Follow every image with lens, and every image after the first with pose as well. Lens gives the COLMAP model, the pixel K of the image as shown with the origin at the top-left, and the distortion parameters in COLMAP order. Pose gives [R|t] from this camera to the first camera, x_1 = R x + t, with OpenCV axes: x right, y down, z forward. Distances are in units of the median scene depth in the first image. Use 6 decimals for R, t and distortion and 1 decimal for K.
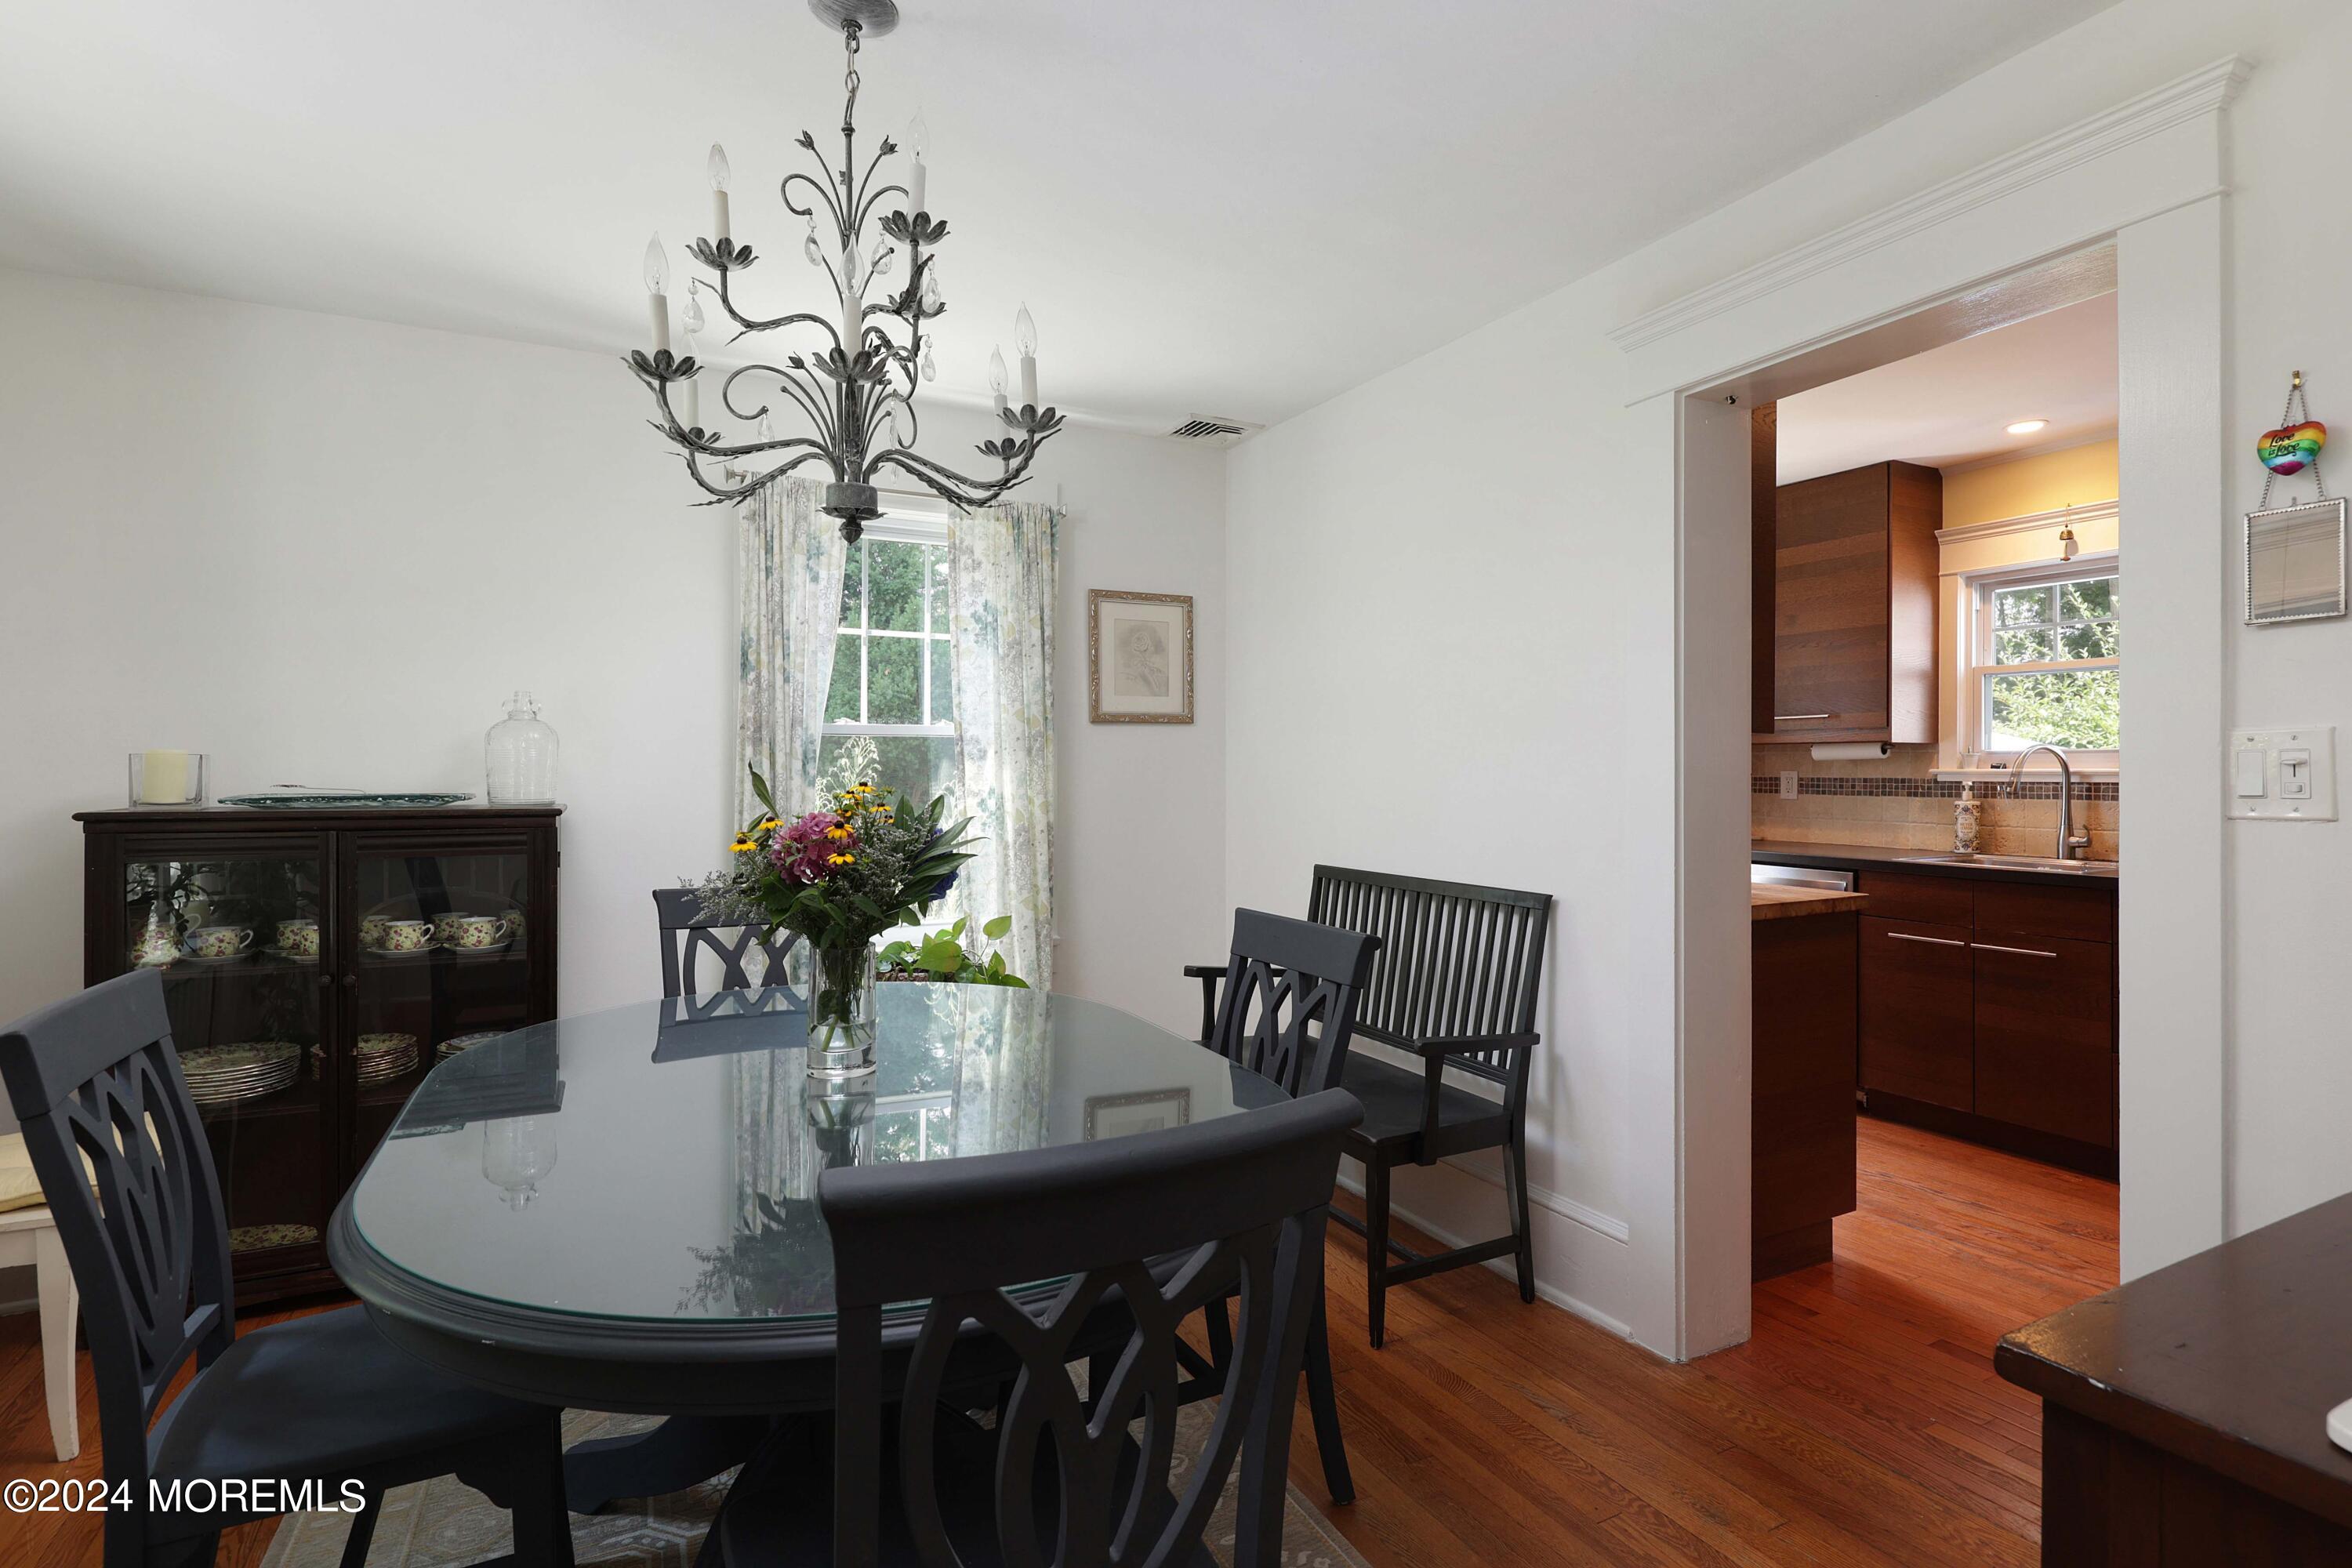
lens RADIAL K [[1163.5, 0, 1186.9], [0, 1163.5, 766.1], [0, 0, 1]] dist [-0.009590, 0.000043]
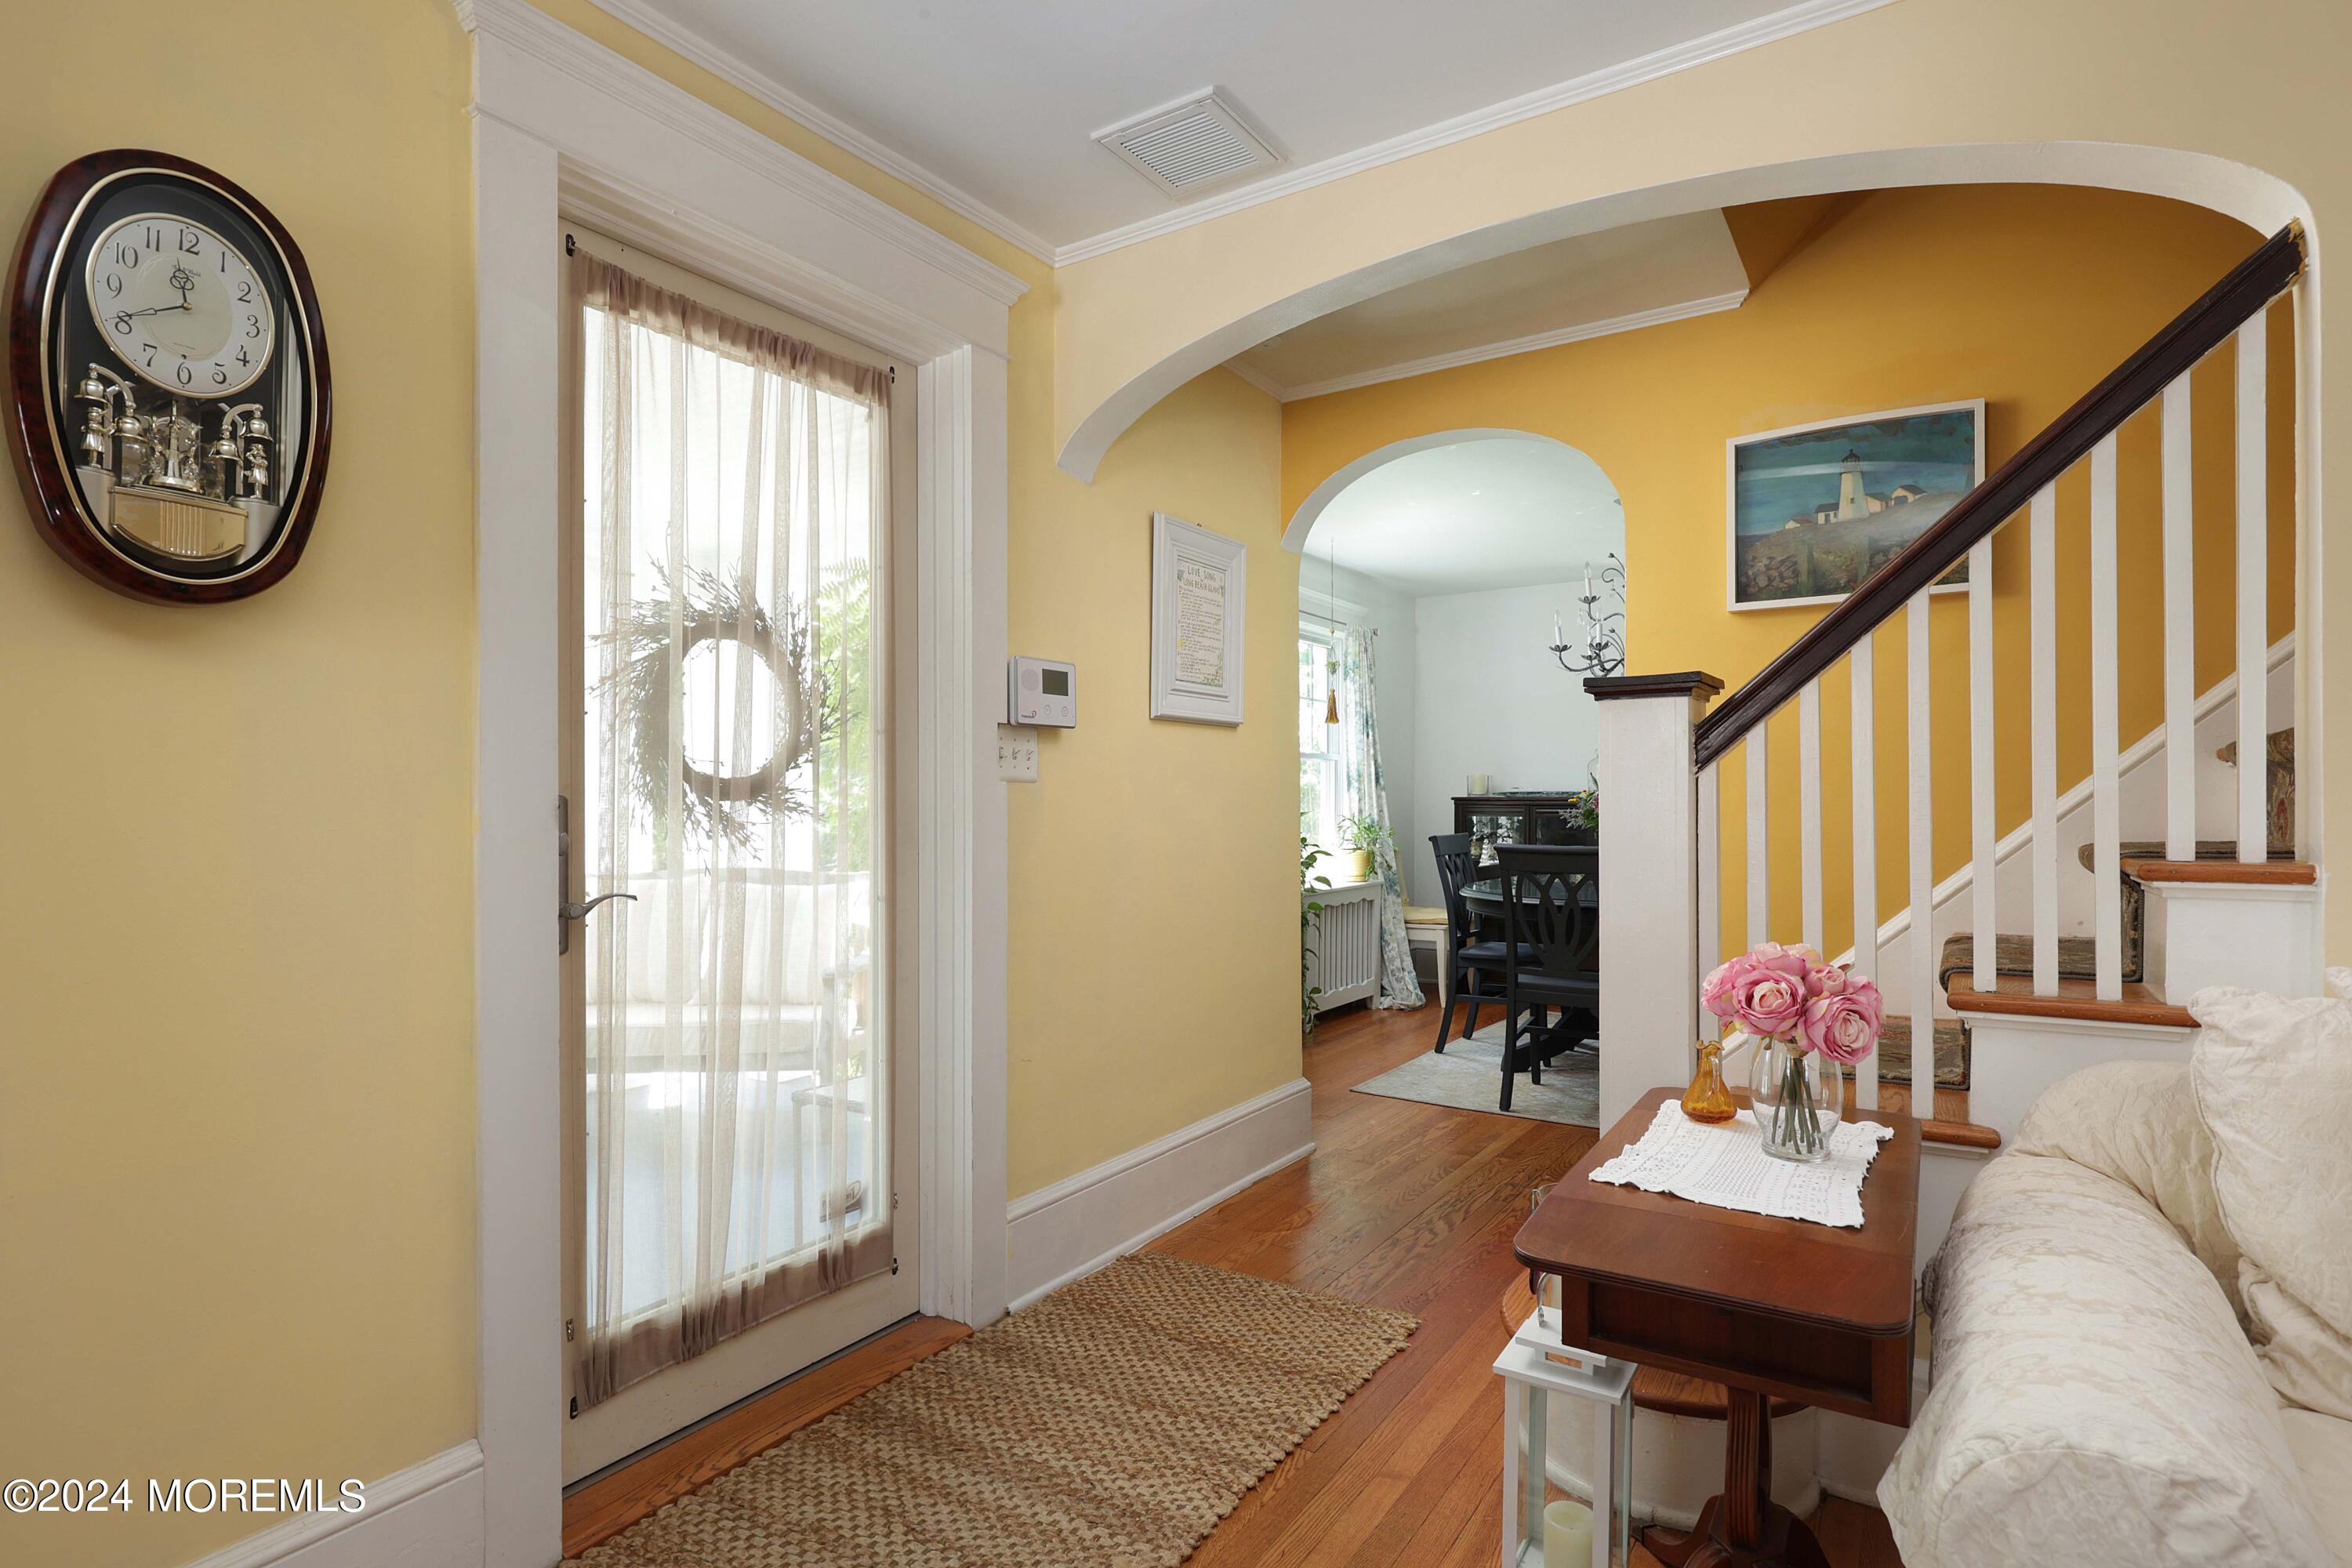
lens RADIAL K [[1172.1, 0, 1176.5], [0, 1172.1, 799.3], [0, 0, 1]] dist [-0.000134, -0.000112]
pose [[0.493474, -0.004890, -0.869747, 0.769677], [0.005320, 0.999982, -0.002604, 0.031681], [0.869744, -0.003341, 0.493491, -0.639847]]
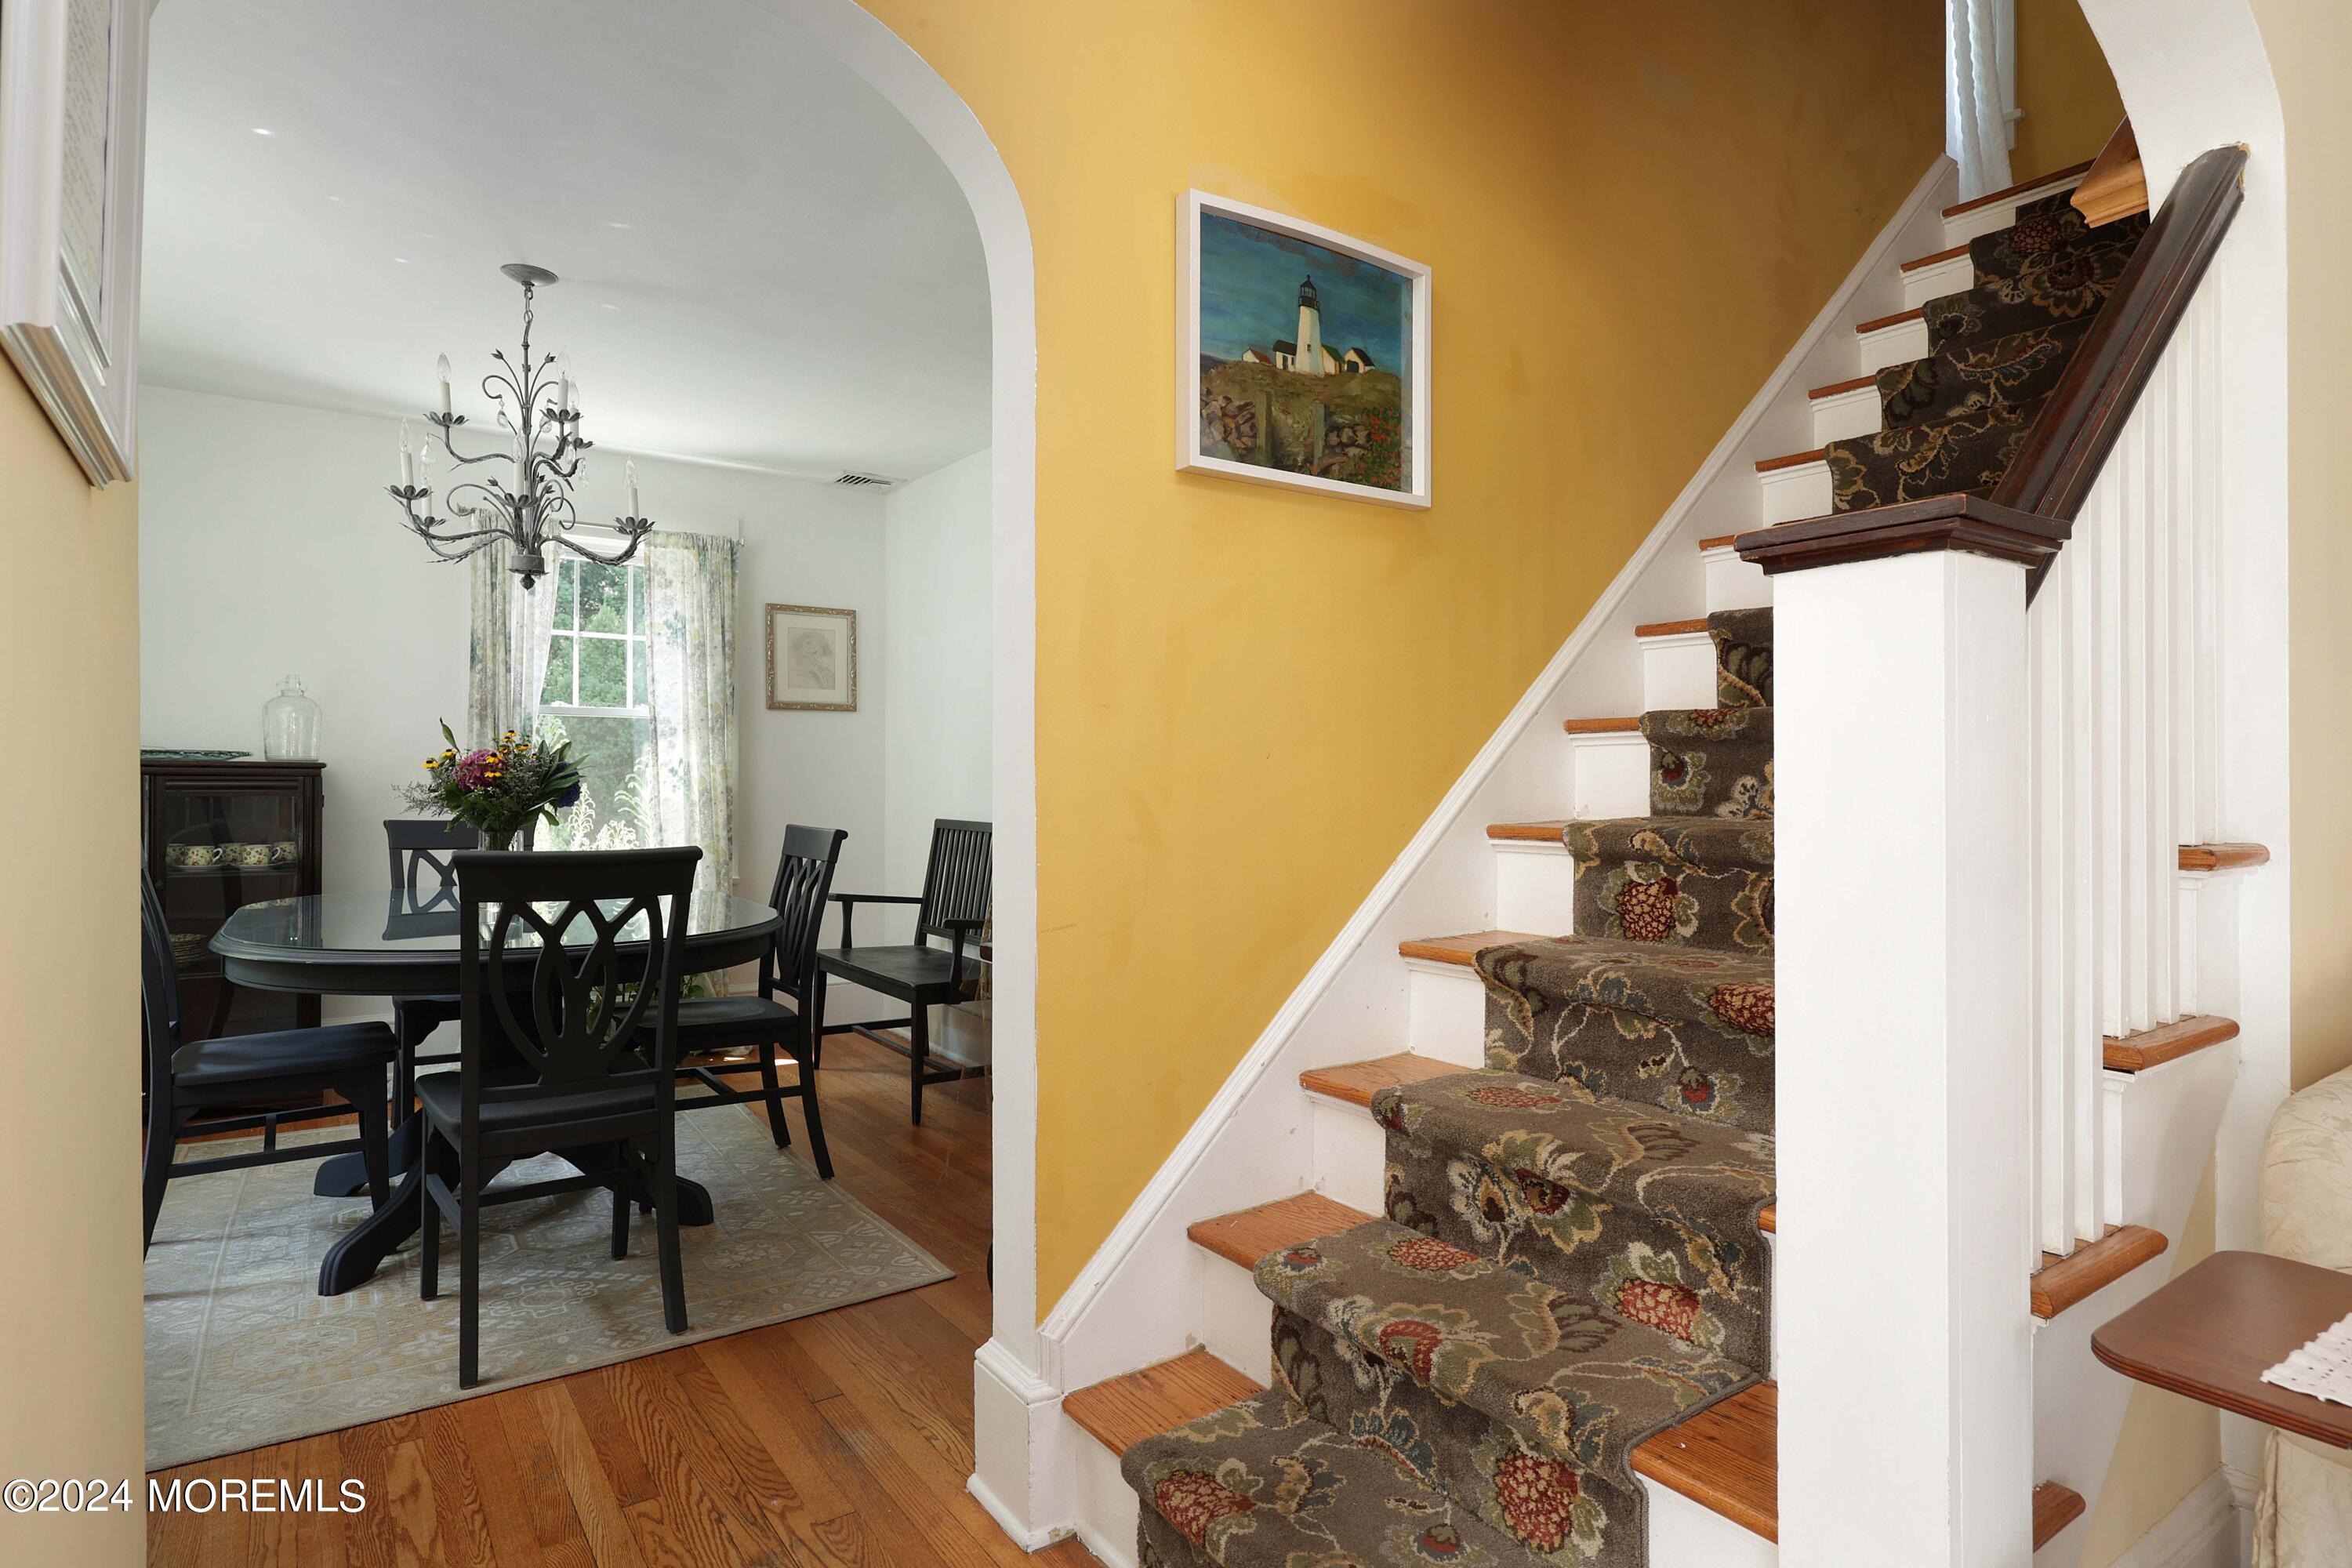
lens RADIAL K [[1259.4, 0, 1163.0], [0, 1259.4, 783.1], [0, 0, 1]] dist [0.002443, -0.000819]
pose [[0.992700, 0.007626, 0.120366, 0.197387], [-0.008426, 0.999946, 0.006144, 0.034055], [-0.120313, -0.007114, 0.992711, -0.449106]]
